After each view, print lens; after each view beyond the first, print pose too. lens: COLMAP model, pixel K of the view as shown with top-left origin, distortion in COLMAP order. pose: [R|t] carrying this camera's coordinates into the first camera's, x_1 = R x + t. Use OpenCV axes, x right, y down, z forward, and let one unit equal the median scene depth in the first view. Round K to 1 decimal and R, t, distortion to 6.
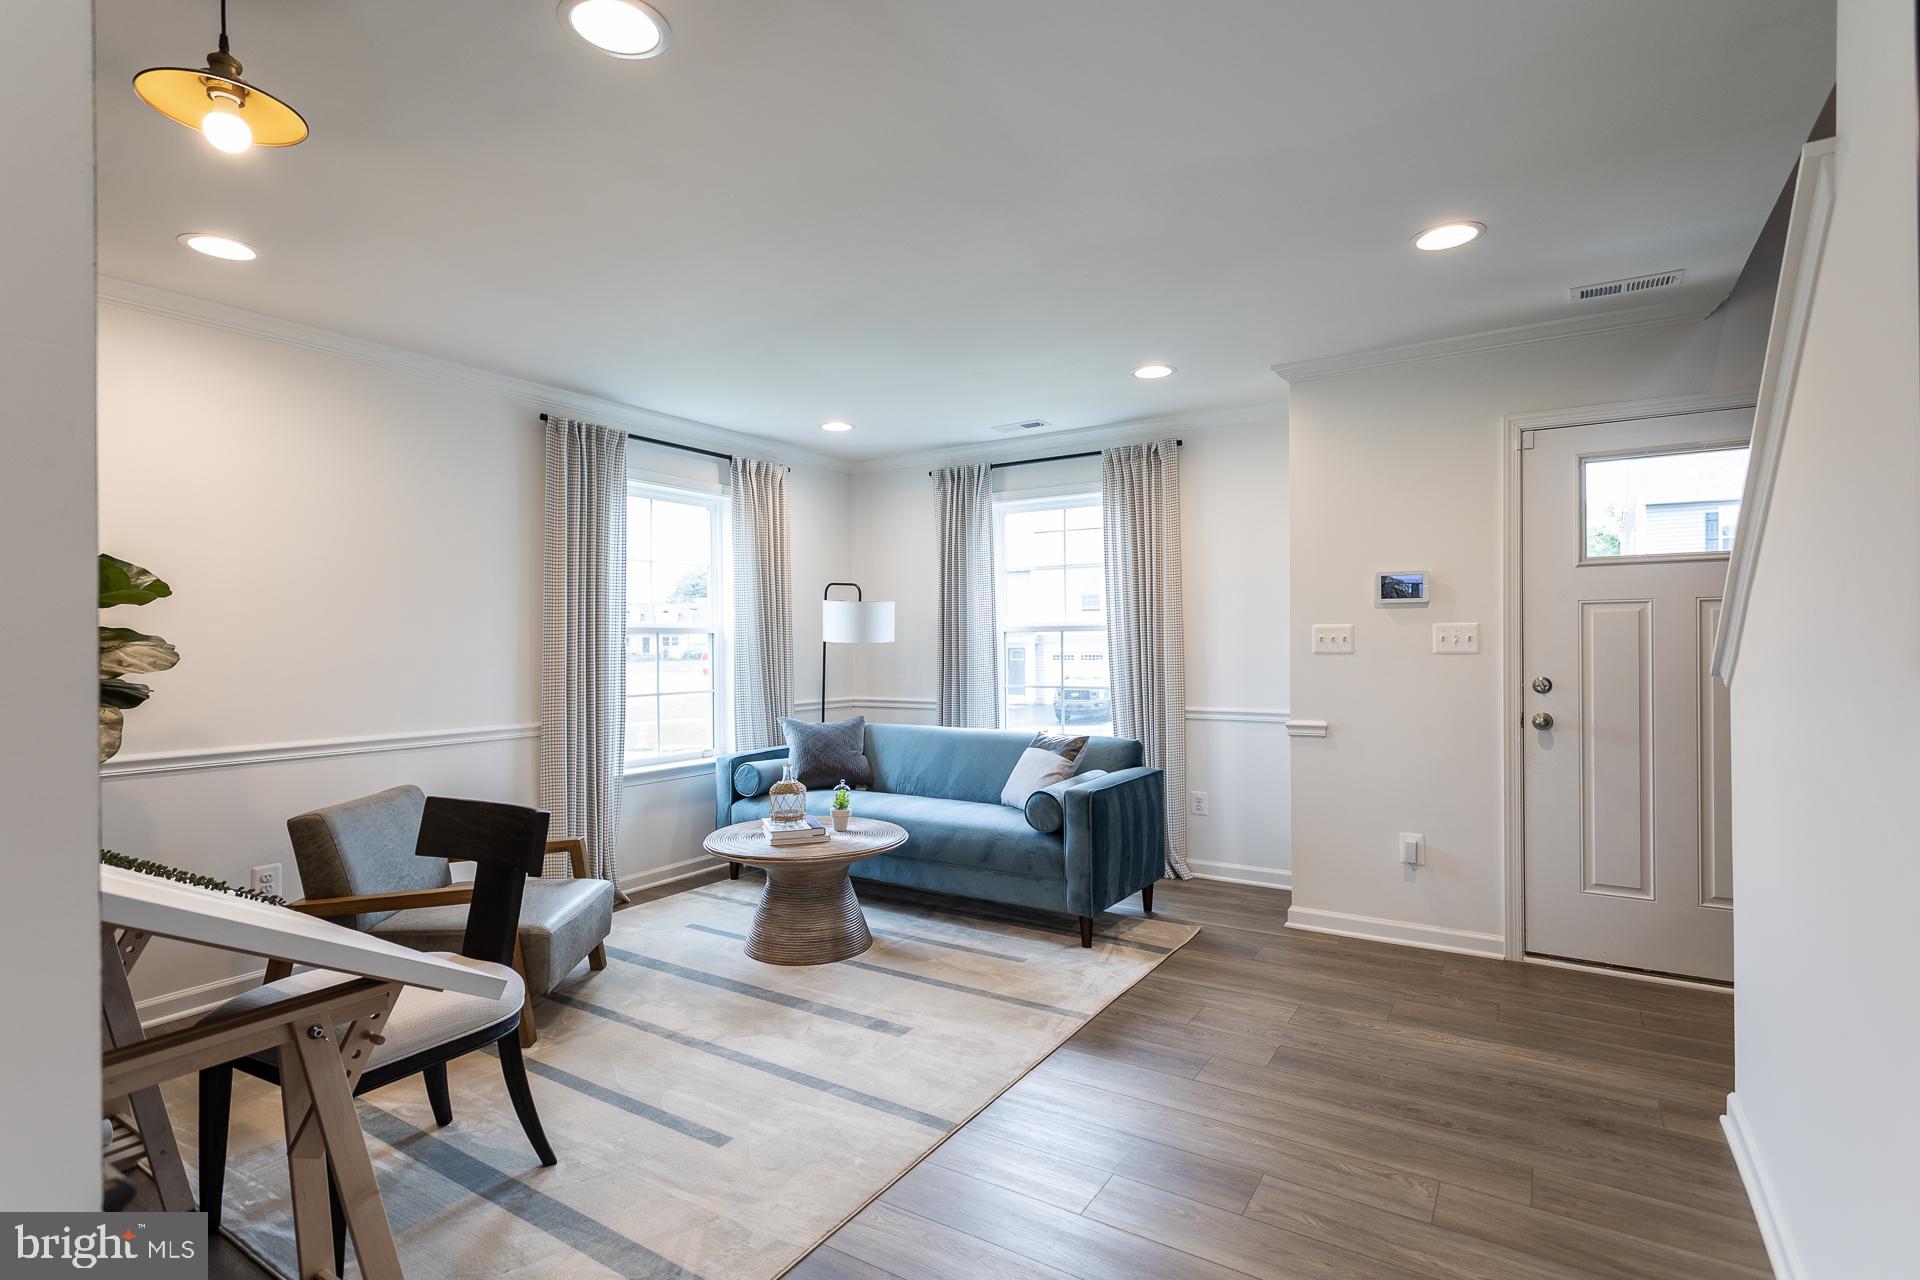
lens RADIAL K [[929.5, 0, 969.8], [0, 929.5, 634.5], [0, 0, 1]] dist [-0.001261, 0.002639]
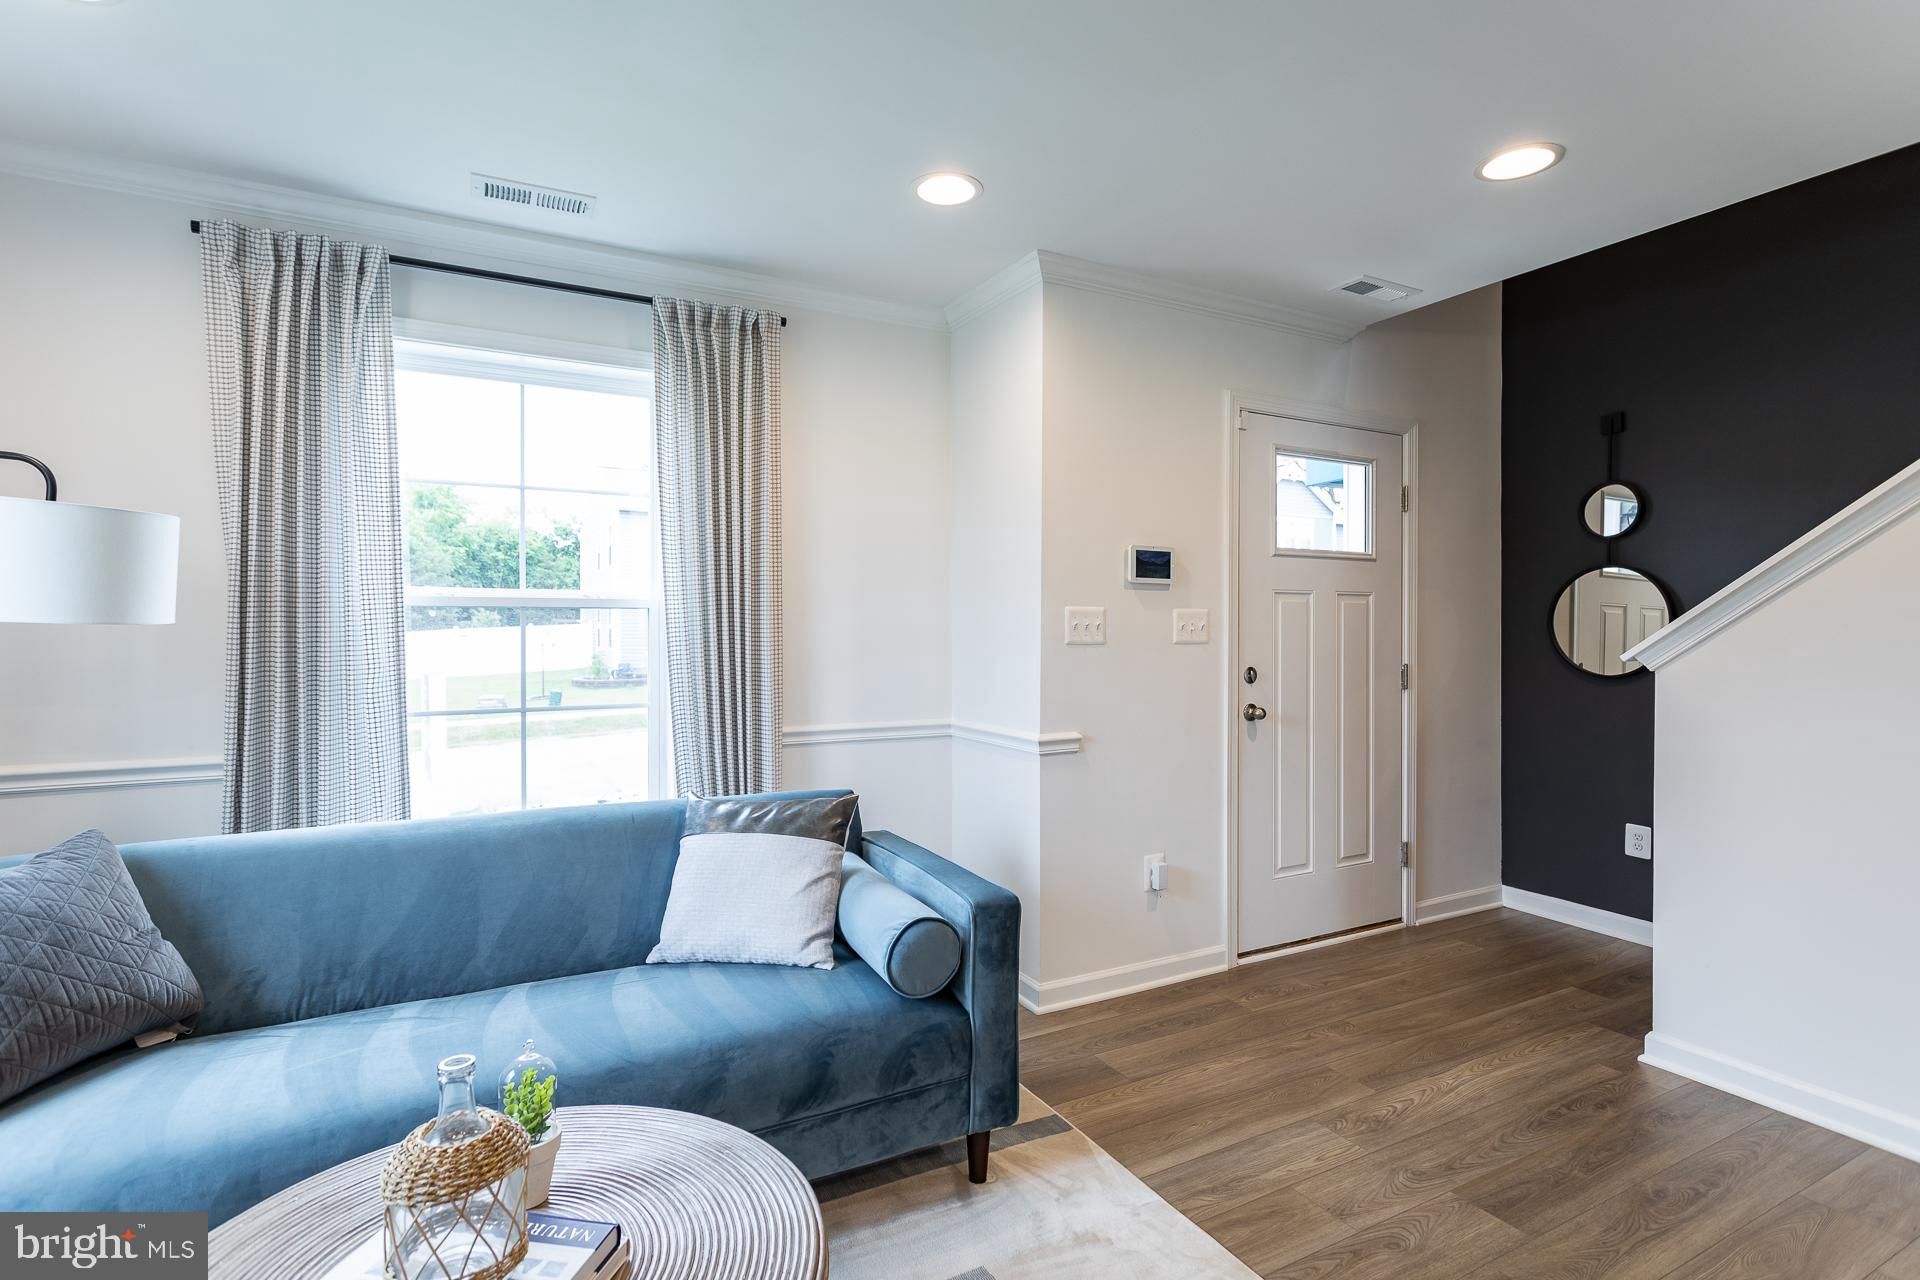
lens RADIAL K [[929.5, 0, 958.9], [0, 929.5, 632.8], [0, 0, 1]] dist [-0.001261, 0.002639]
pose [[0.497124, 0.004442, 0.867668, -0.351974], [-0.010689, 0.999942, 0.001005, 0.011391], [-0.867614, -0.009774, 0.497143, 0.723350]]
